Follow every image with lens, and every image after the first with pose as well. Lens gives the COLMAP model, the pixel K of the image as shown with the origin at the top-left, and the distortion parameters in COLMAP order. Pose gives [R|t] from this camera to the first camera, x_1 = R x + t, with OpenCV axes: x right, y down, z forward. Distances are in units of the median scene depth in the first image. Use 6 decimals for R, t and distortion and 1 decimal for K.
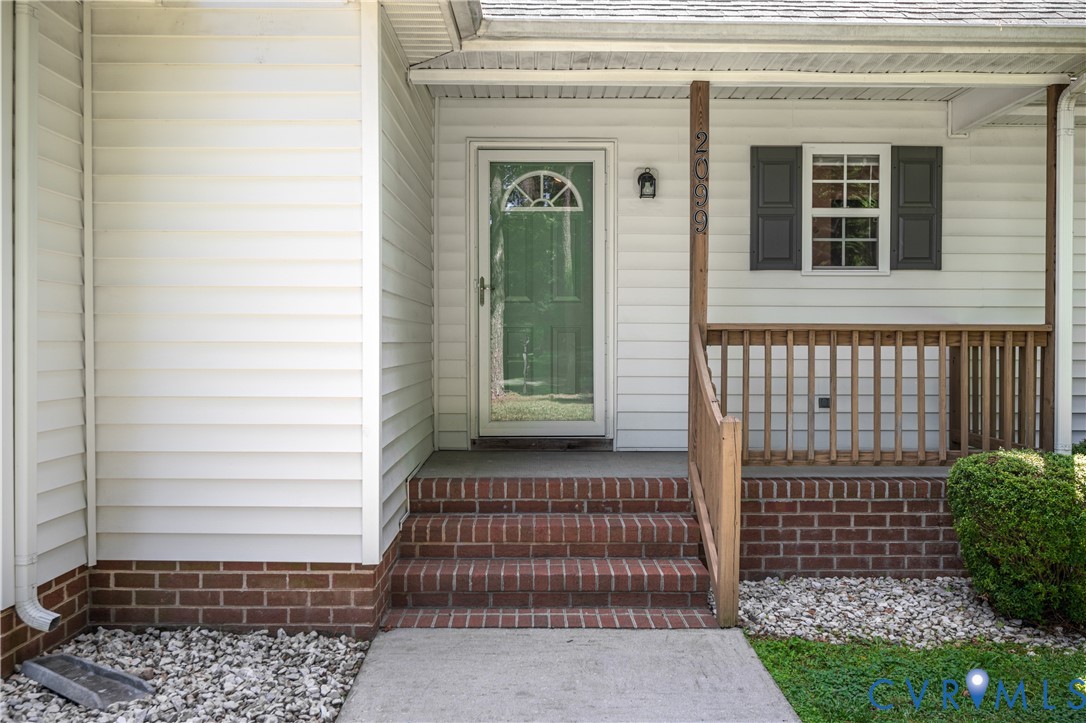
lens RADIAL K [[863.8, 0, 538.8], [0, 863.8, 357.6], [0, 0, 1]] dist [-0.010824, -0.000075]
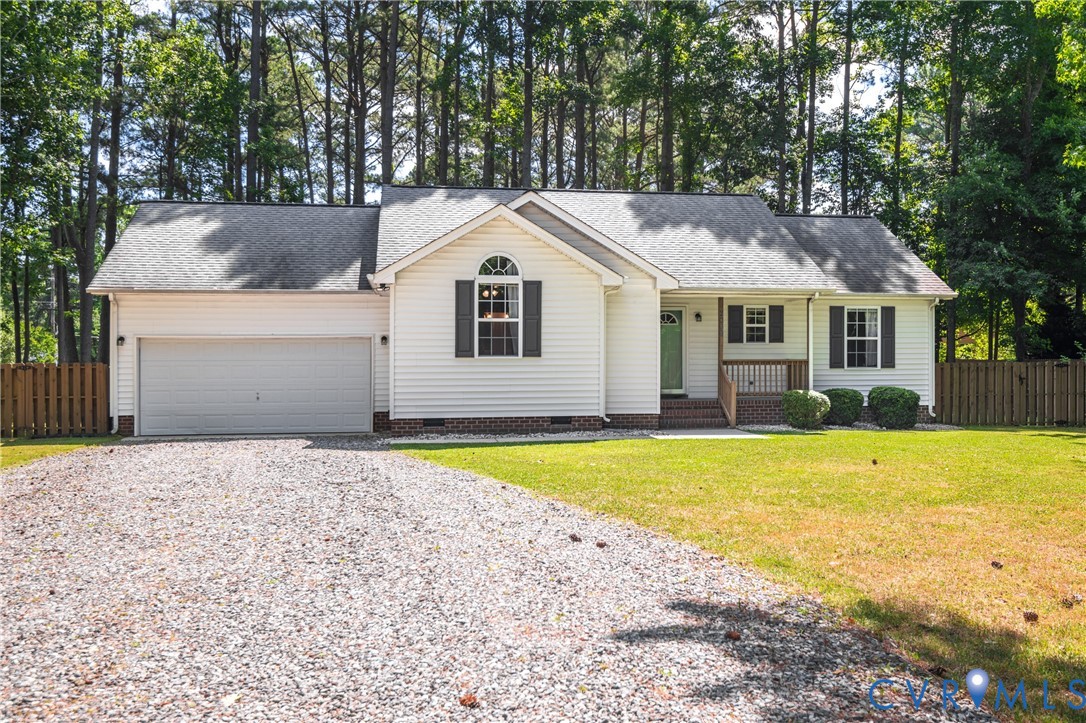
lens RADIAL K [[952.6, 0, 553.3], [0, 952.6, 367.5], [0, 0, 1]] dist [0.008209, -0.005435]
pose [[0.988460, -0.008678, 0.151235, -0.969853], [0.011692, 0.999750, -0.019054, 0.054564], [-0.151032, 0.020602, 0.988314, -2.501202]]
